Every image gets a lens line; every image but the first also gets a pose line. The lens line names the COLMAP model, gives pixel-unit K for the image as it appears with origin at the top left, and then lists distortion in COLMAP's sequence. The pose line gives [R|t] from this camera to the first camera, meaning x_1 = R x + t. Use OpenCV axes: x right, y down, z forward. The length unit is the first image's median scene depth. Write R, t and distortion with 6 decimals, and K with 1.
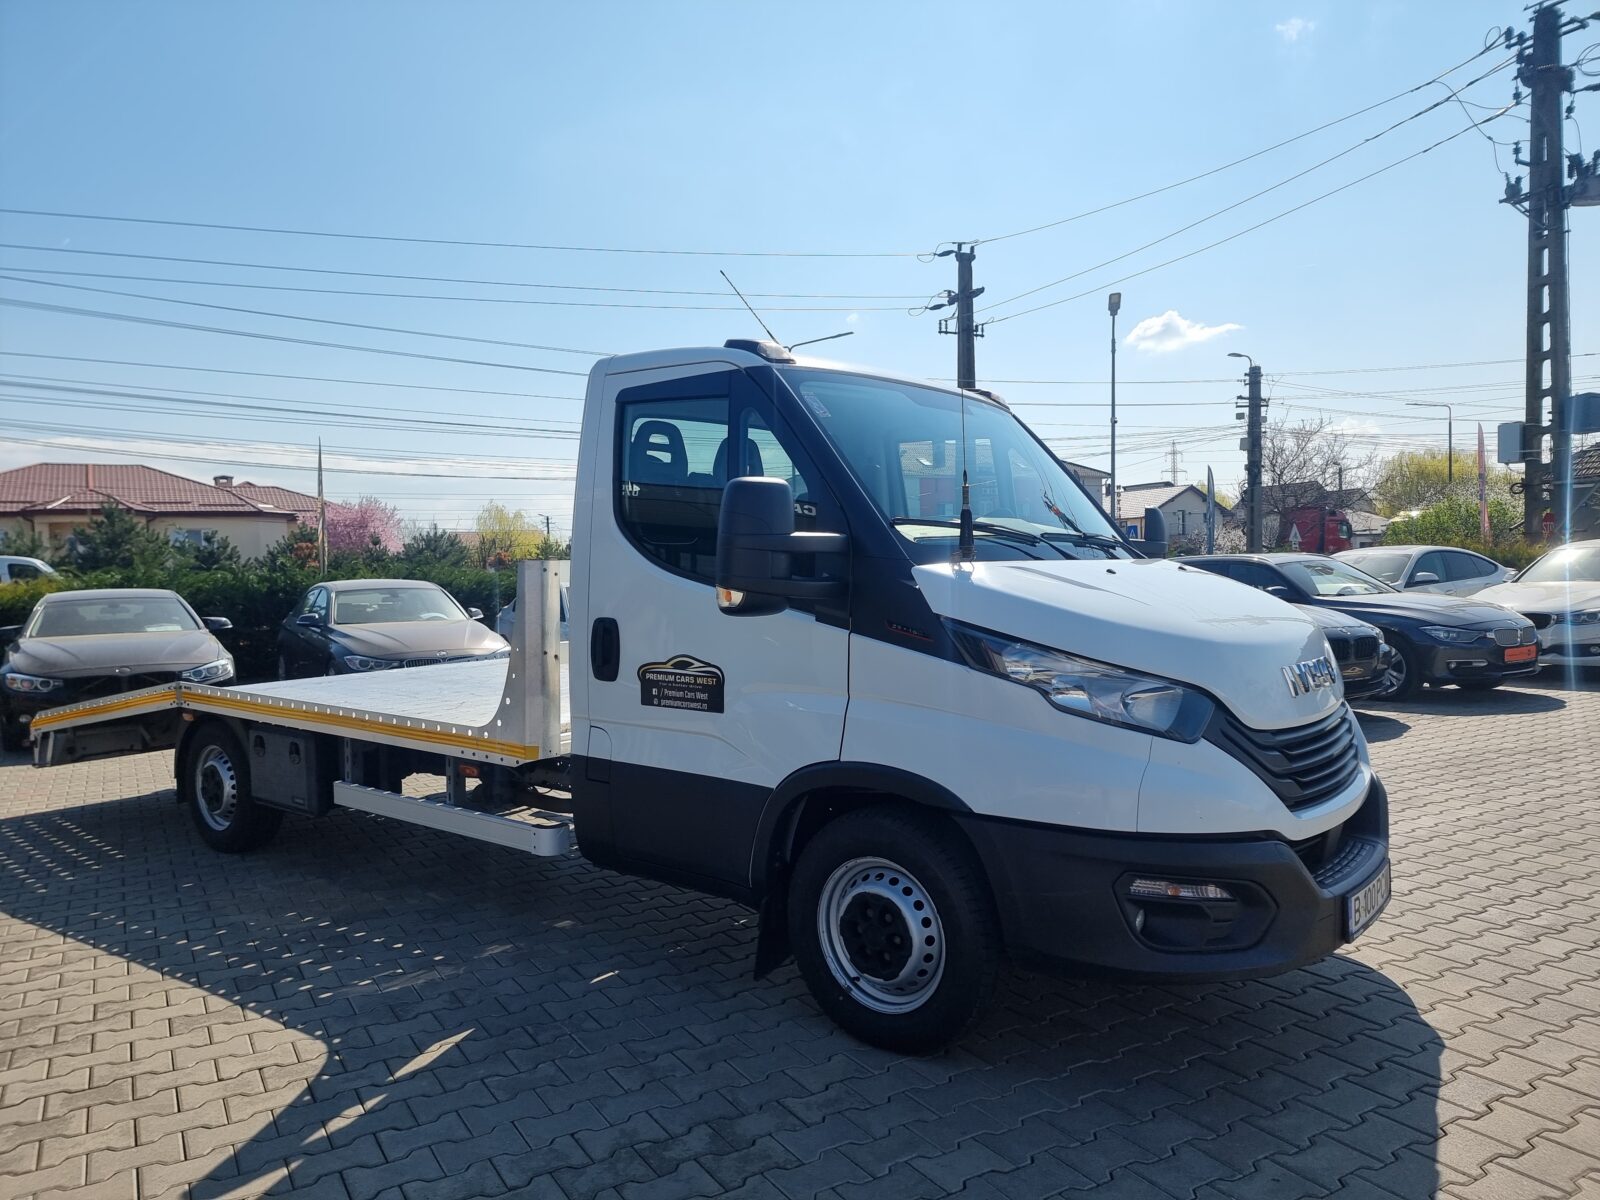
lens RADIAL K [[1107.0, 0, 801.9], [0, 1107.0, 592.4], [0, 0, 1]] dist [0.090390, -0.080562]
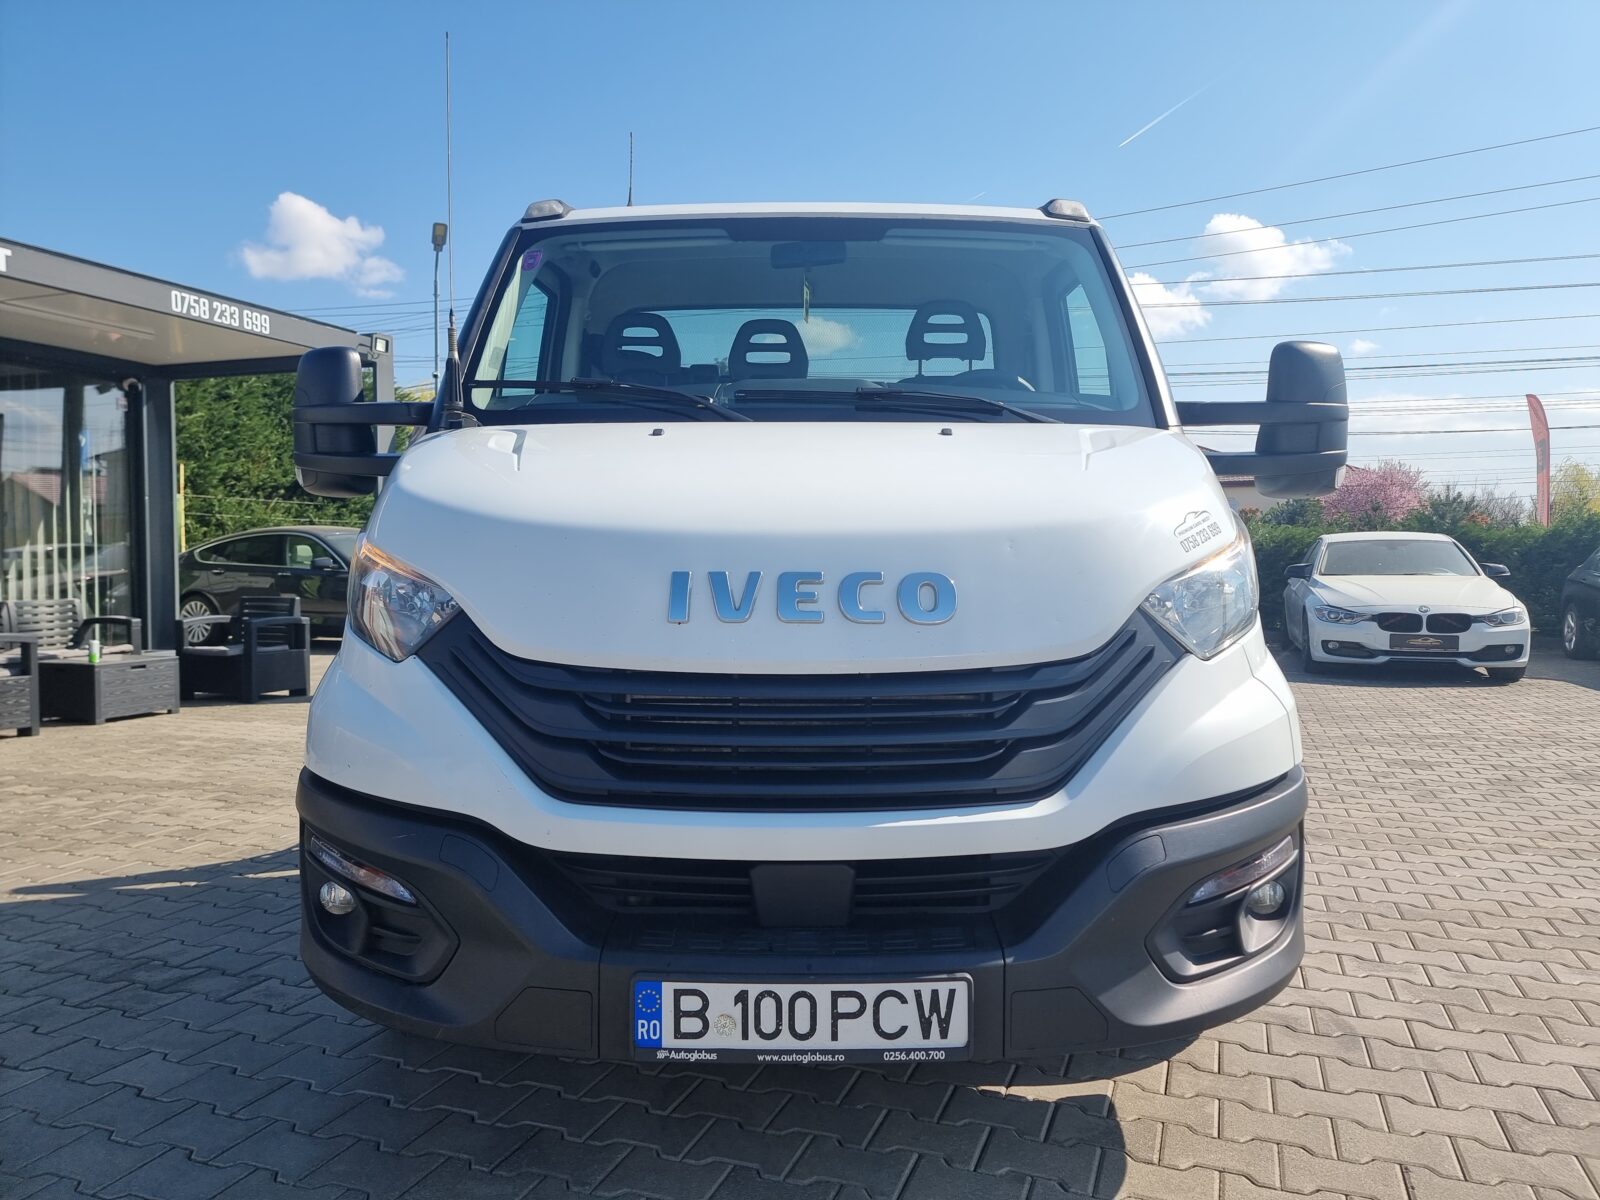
lens RADIAL K [[1113.5, 0, 827.0], [0, 1113.5, 601.7], [0, 0, 1]] dist [0.084699, -0.084984]
pose [[0.628951, 0.052466, -0.775672, 0.145284], [-0.028270, 0.998604, 0.044623, 0.008754], [0.776930, -0.006138, 0.629556, 0.104975]]
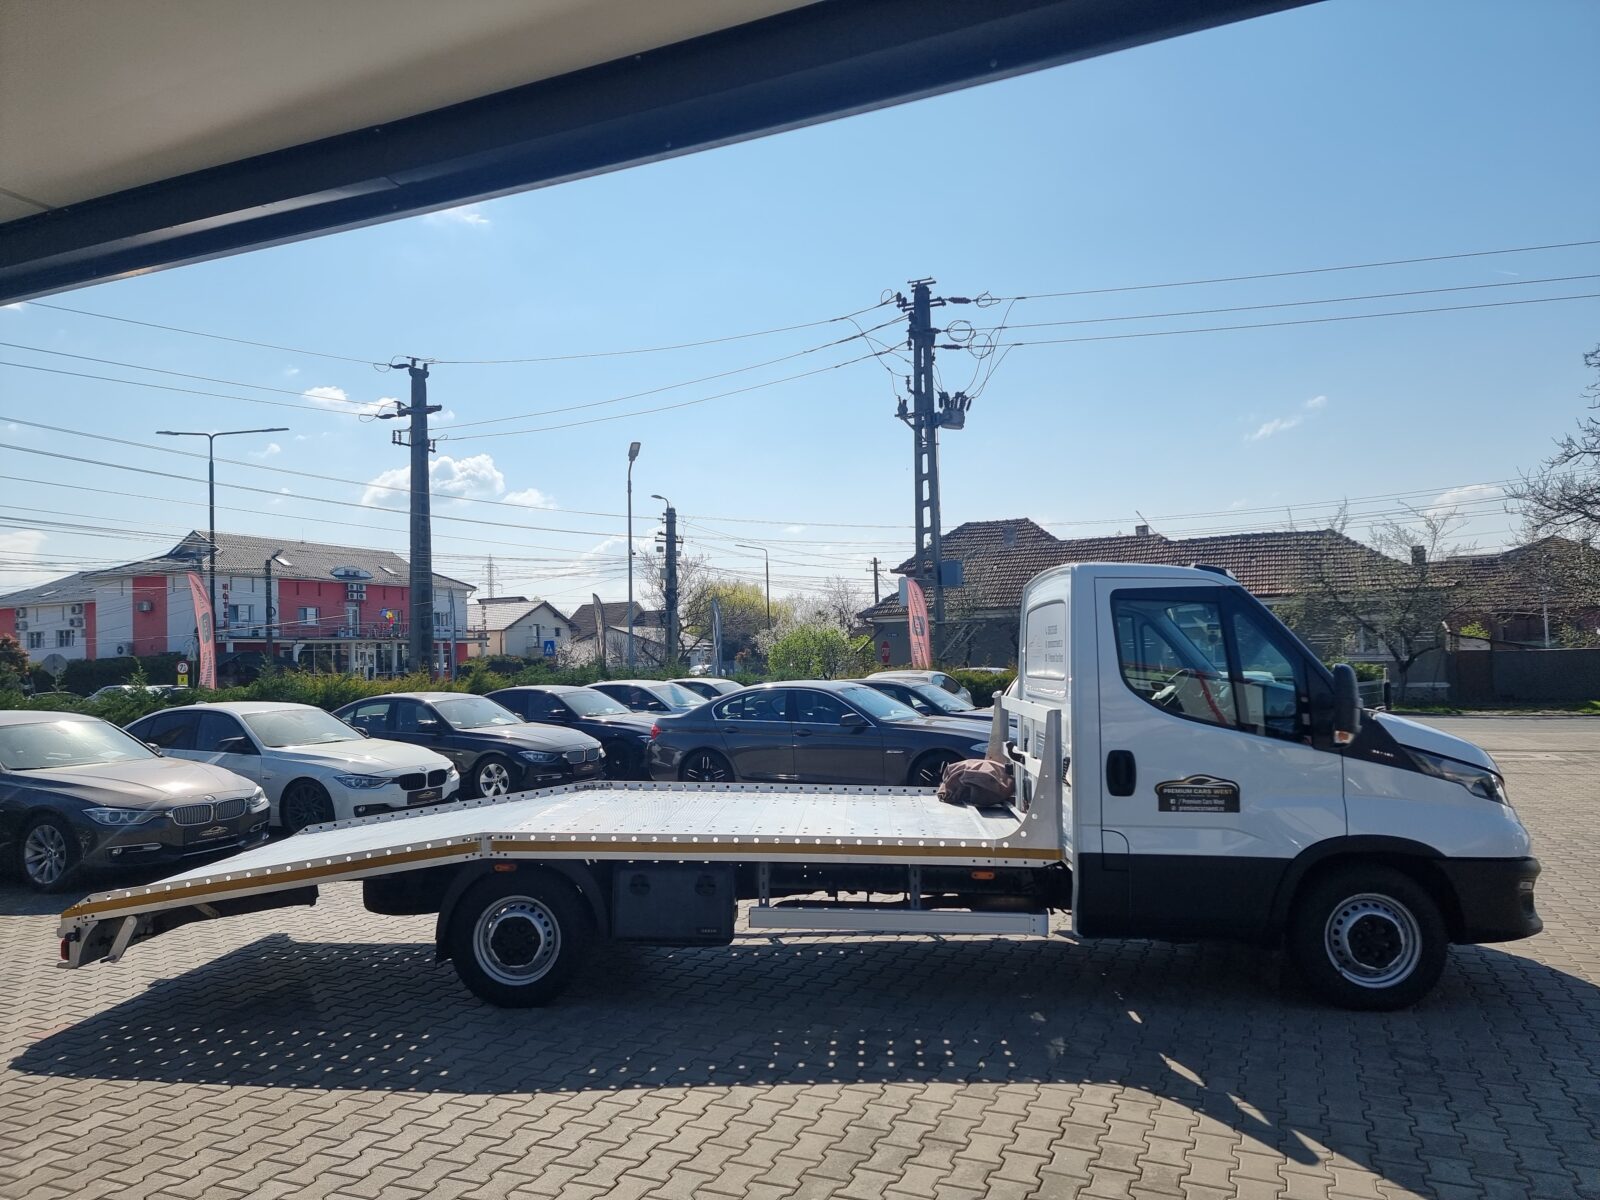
lens RADIAL K [[1088.0, 0, 796.6], [0, 1088.0, 605.1], [0, 0, 1]] dist [0.071971, -0.079085]
pose [[0.813982, 0.040322, 0.579489, -0.238022], [0.009551, 0.996524, -0.082756, -0.008969], [-0.580812, 0.072896, 0.810768, 0.018692]]
